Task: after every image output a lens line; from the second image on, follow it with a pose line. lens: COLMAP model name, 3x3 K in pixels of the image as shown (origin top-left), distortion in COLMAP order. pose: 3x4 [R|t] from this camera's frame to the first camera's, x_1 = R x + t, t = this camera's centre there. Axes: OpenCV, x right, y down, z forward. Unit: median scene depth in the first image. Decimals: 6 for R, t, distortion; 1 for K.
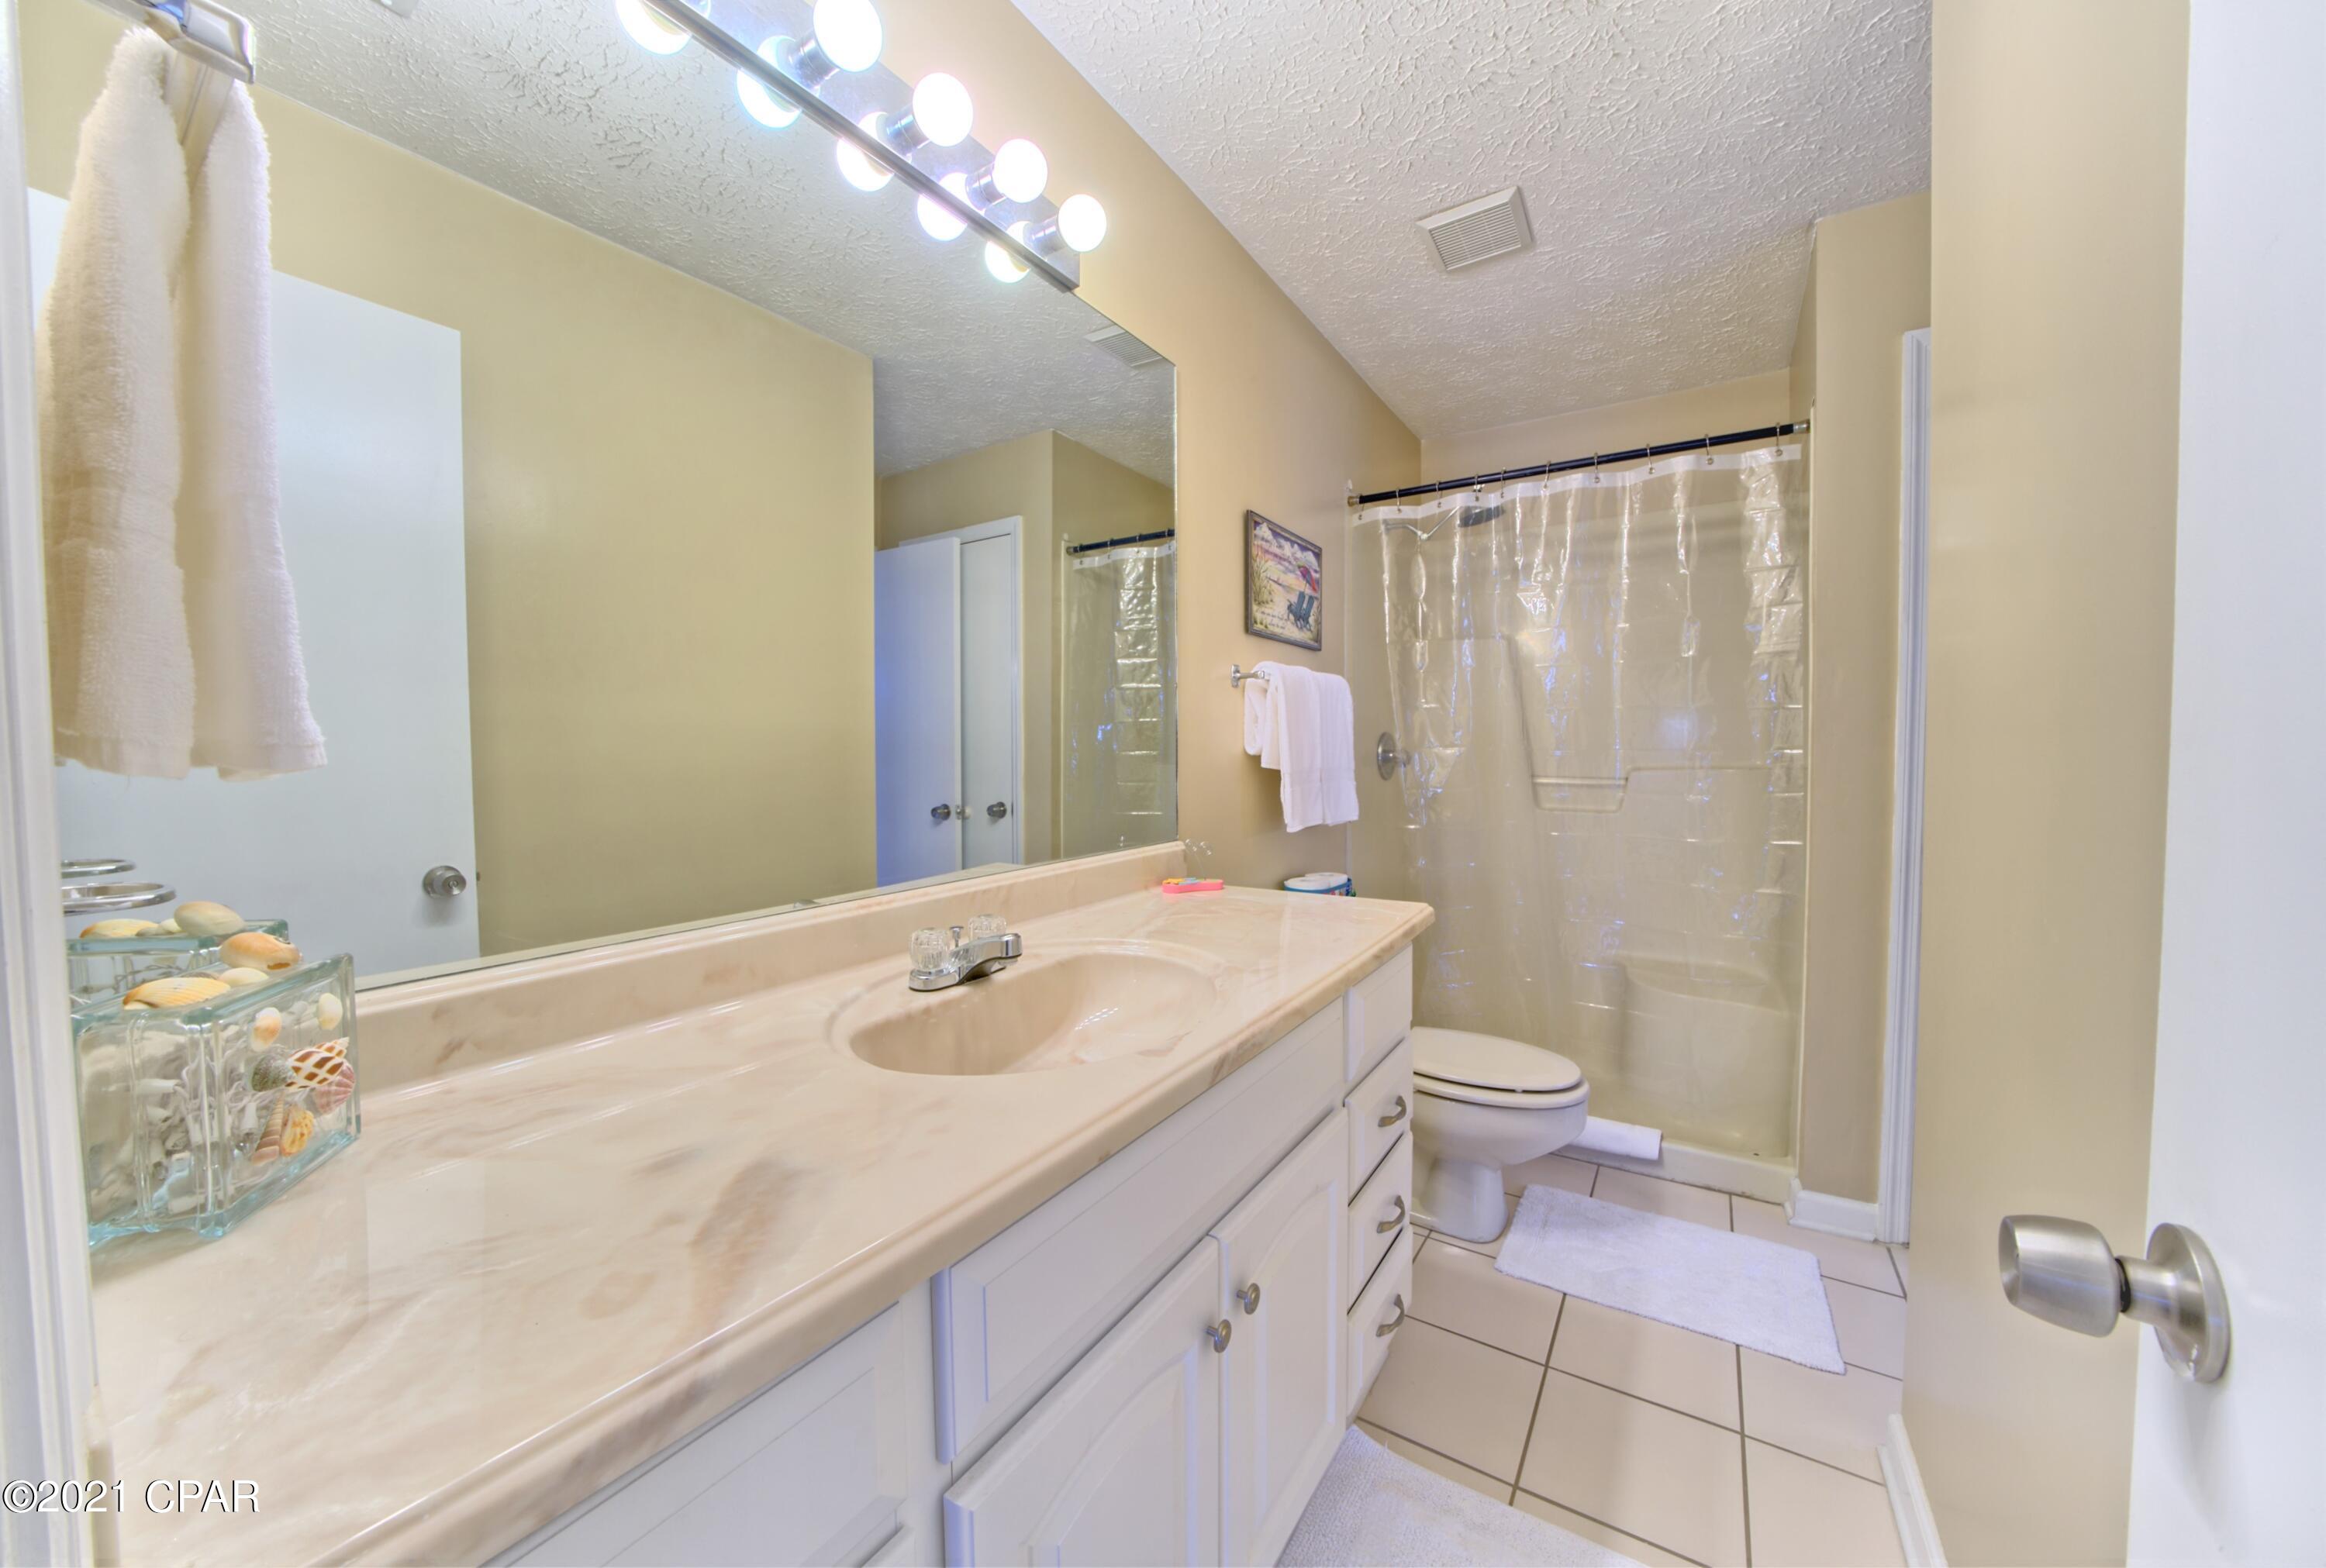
lens RADIAL K [[828.6, 0, 1125.1], [0, 828.6, 775.8], [0, 0, 1]] dist [-0.016372, 0.000743]
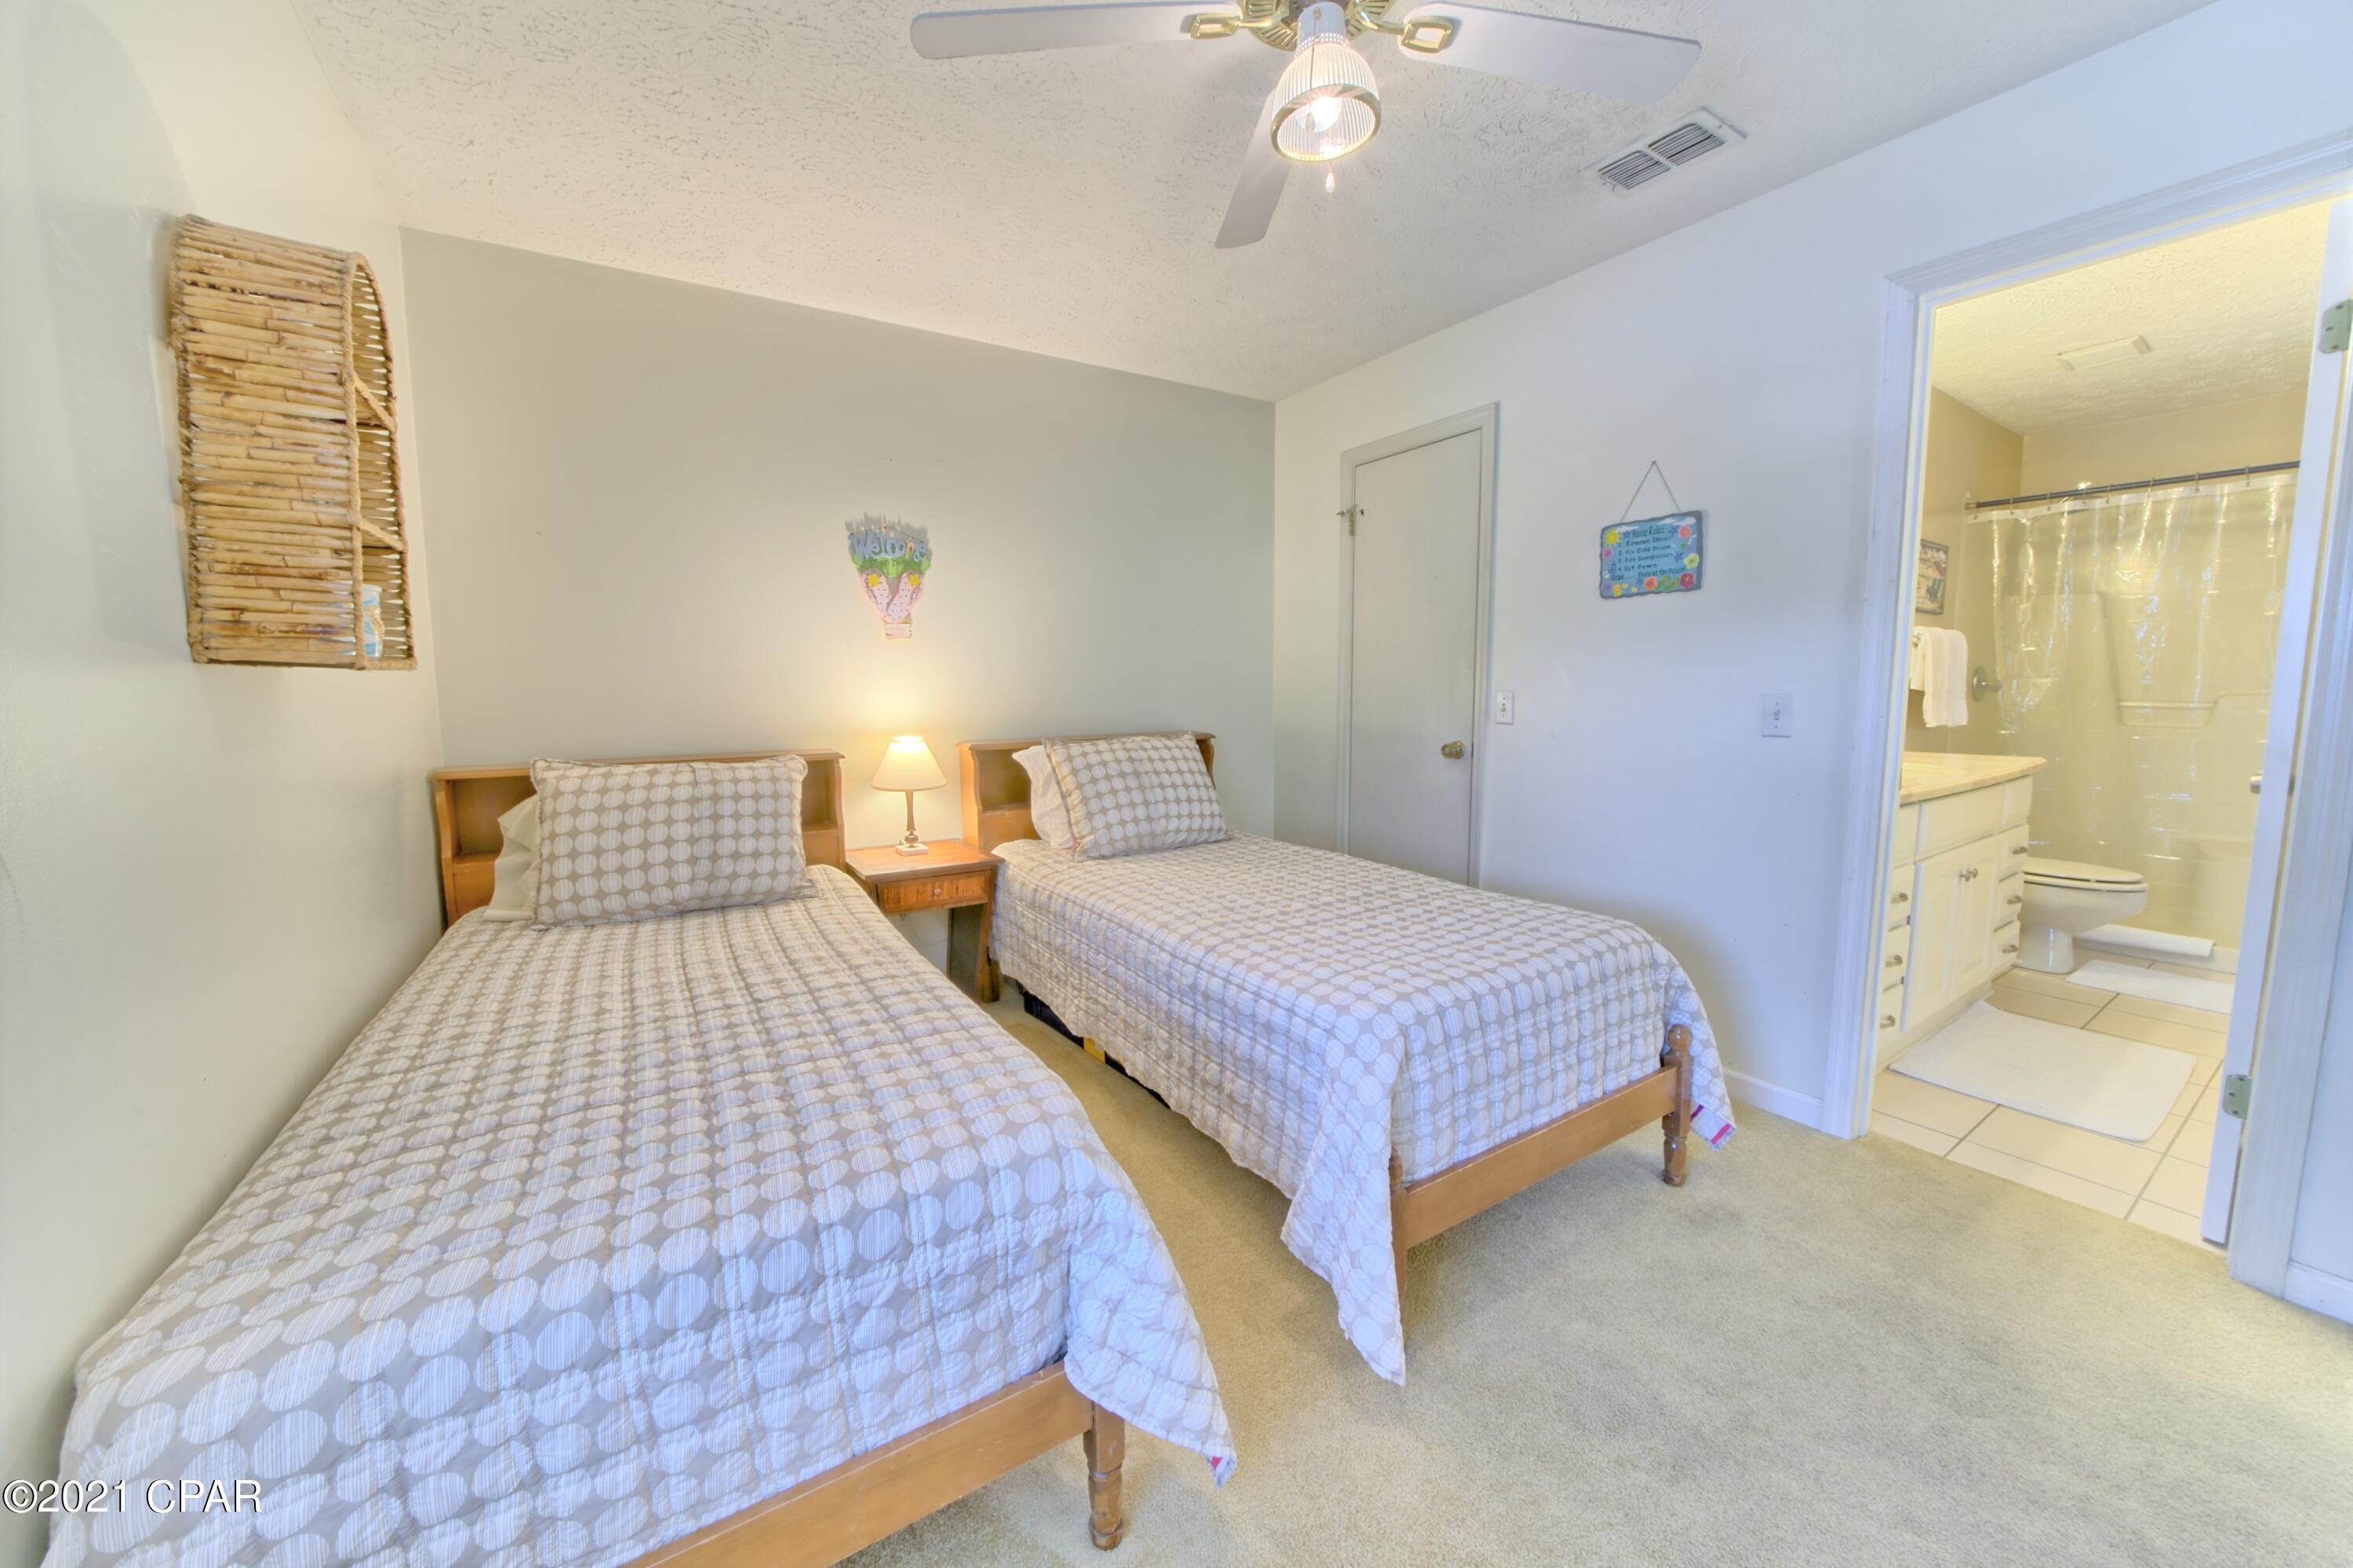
lens RADIAL K [[828.0, 0, 1163.1], [0, 828.0, 780.9], [0, 0, 1]] dist [-0.019224, 0.000337]
pose [[0.920056, 0.036324, -0.390098, -0.531339], [-0.008491, 0.997308, 0.072839, 0.062550], [0.391694, -0.063704, 0.917888, -1.039140]]
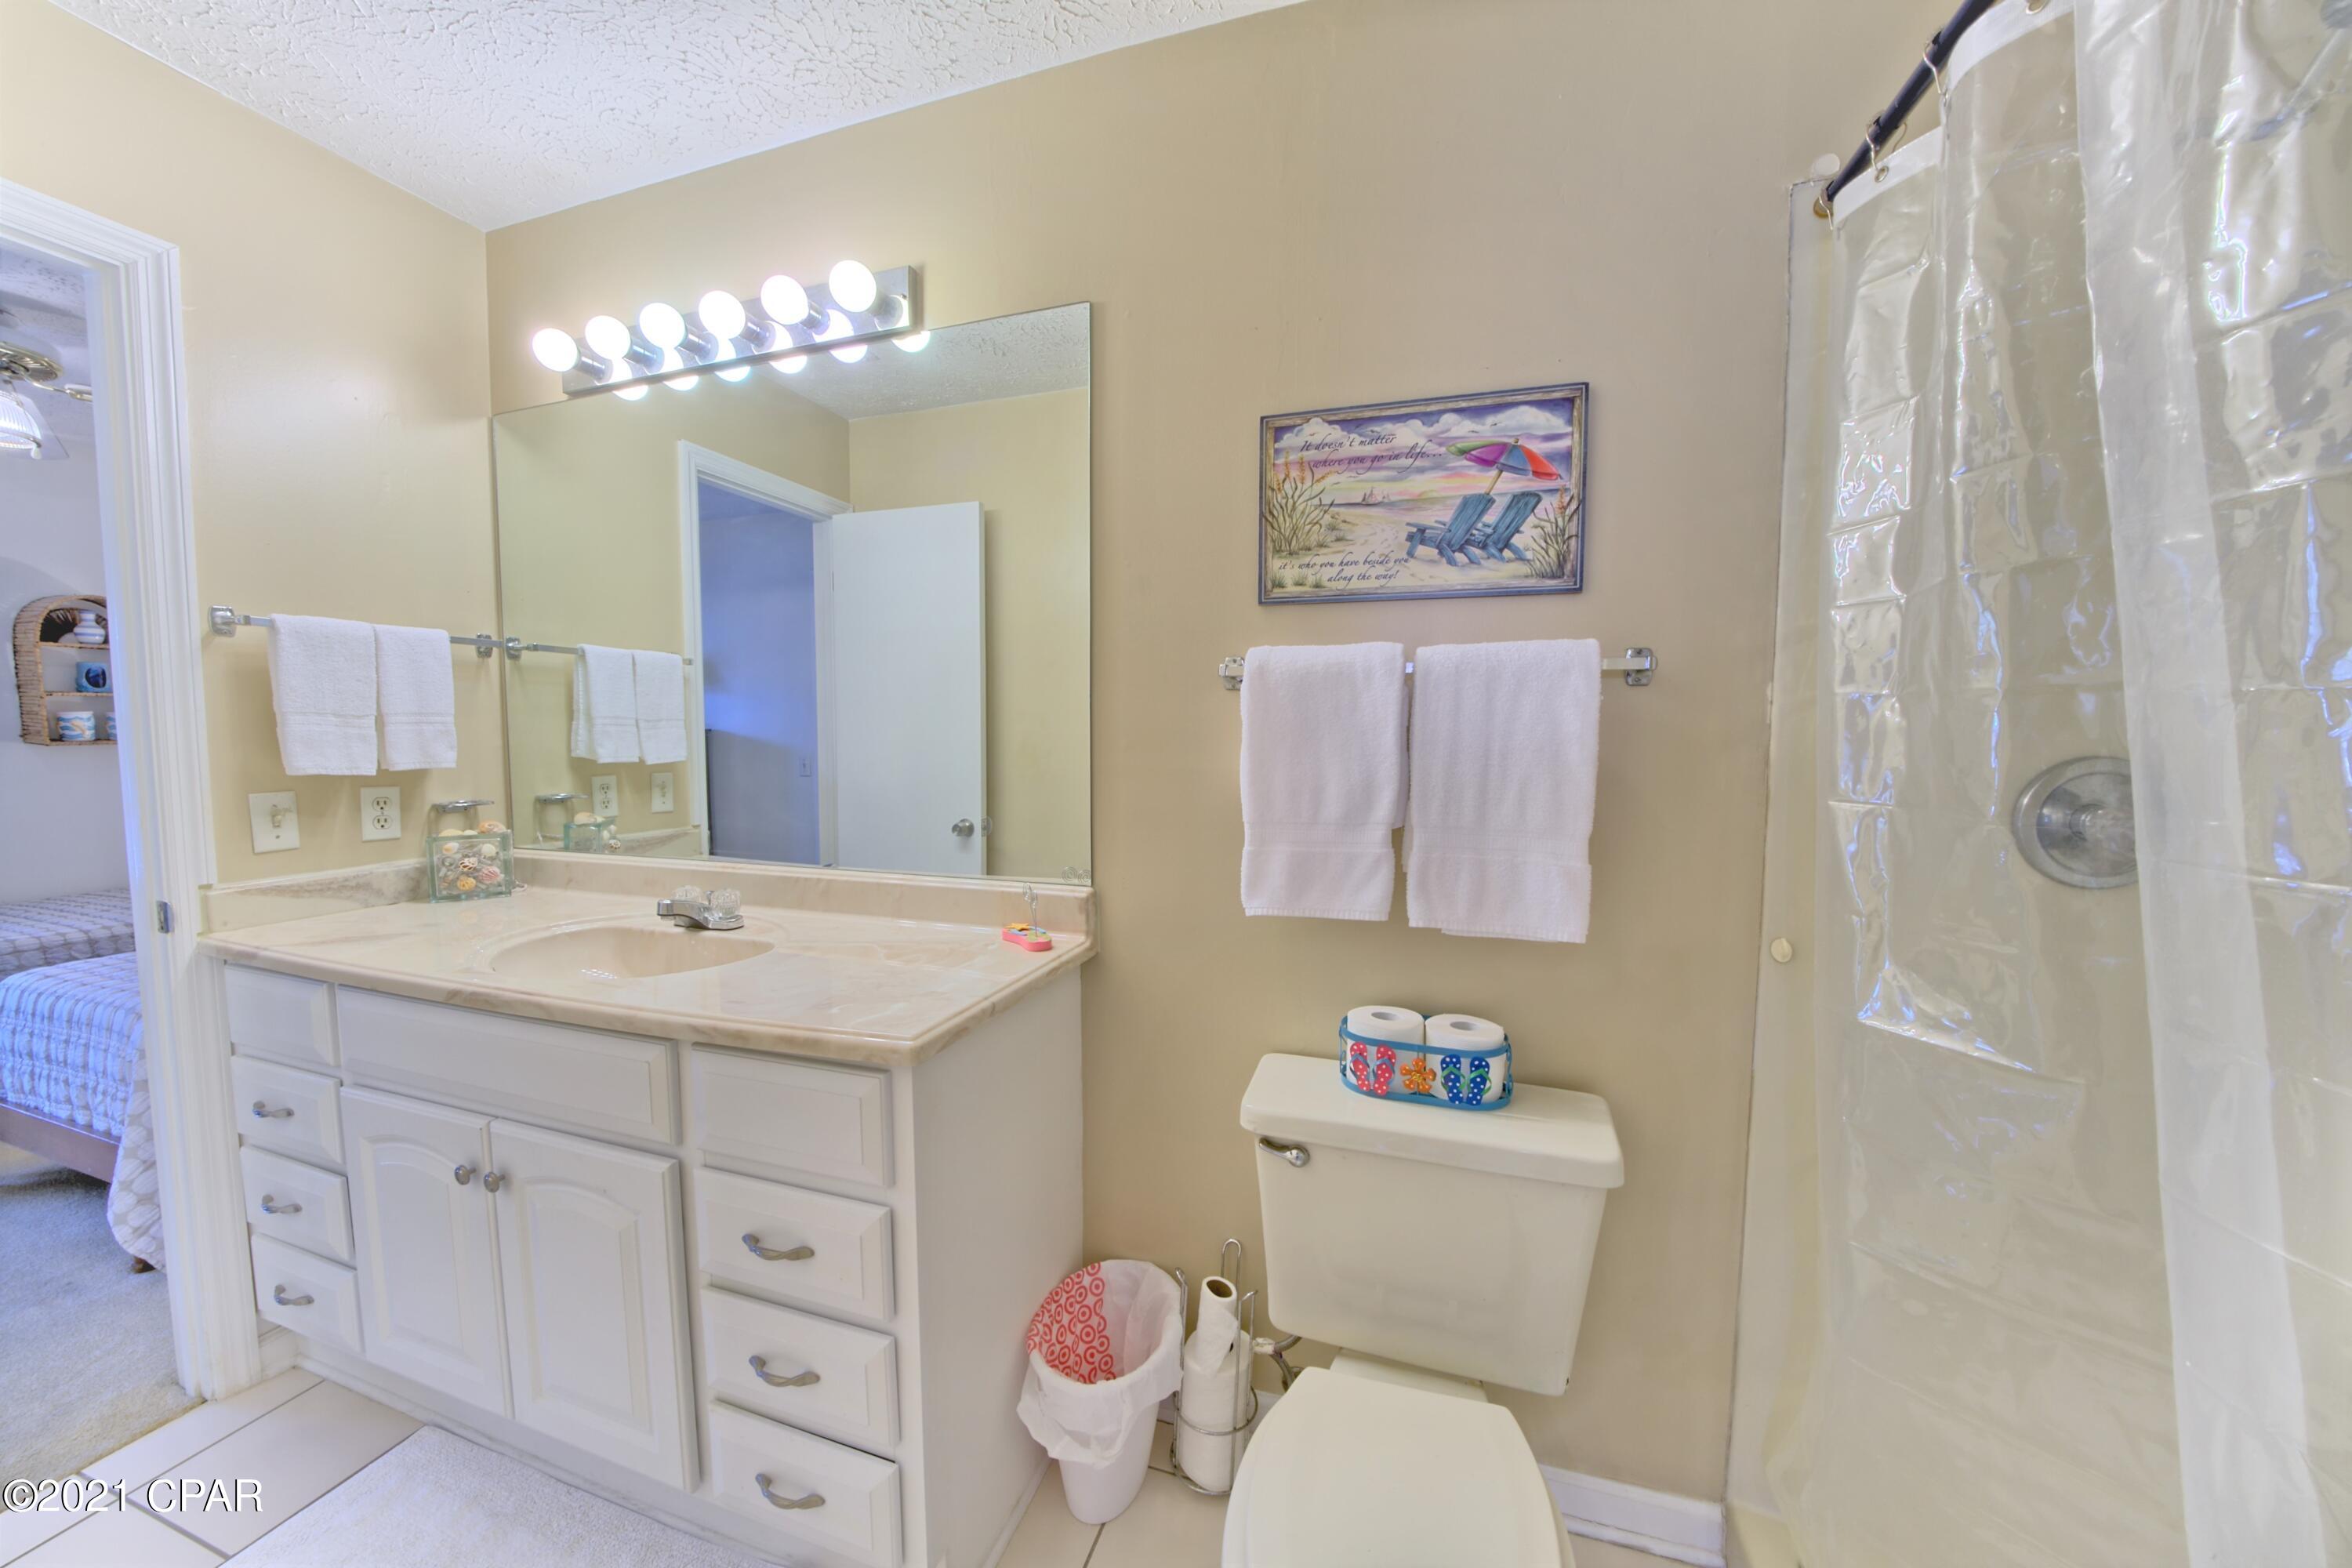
lens RADIAL K [[809.1, 0, 1176.0], [0, 809.1, 784.0], [0, 0, 1]] dist [-0.015030, 0.000195]
pose [[0.296223, 0.066914, -0.952772, 0.685198], [-0.038246, 0.997574, 0.058170, -0.058887], [0.954353, 0.019209, 0.298064, 0.676255]]
